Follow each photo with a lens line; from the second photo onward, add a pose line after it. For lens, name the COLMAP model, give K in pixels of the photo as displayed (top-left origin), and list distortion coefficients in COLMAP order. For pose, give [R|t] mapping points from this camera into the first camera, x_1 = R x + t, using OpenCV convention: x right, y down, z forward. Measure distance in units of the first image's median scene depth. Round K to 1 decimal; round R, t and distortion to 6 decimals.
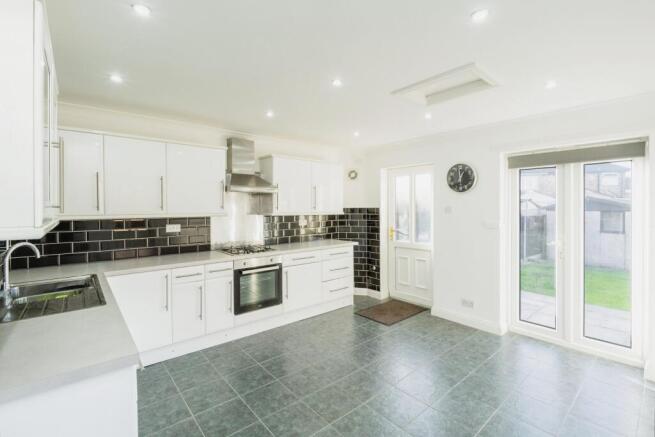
lens RADIAL K [[296.0, 0, 327.3], [0, 296.0, 207.9], [0, 0, 1]] dist [-0.001201, -0.000135]
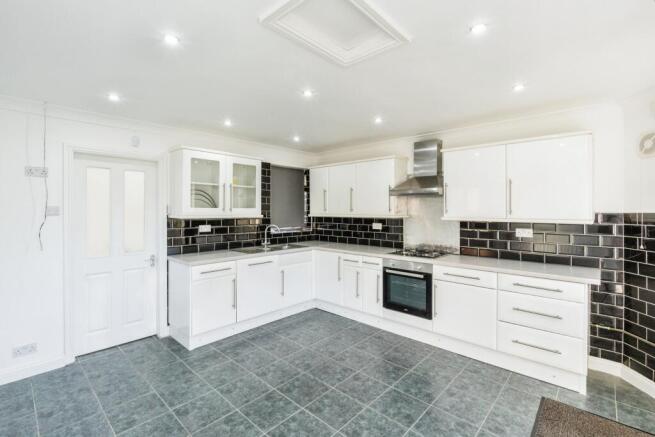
lens RADIAL K [[296.0, 0, 327.3], [0, 296.0, 207.9], [0, 0, 1]] dist [-0.001201, -0.000135]
pose [[0.127594, -0.003764, -0.991819, 0.679661], [-0.006354, 0.999969, -0.004612, -0.002740], [0.991806, 0.006891, 0.127566, 0.579467]]
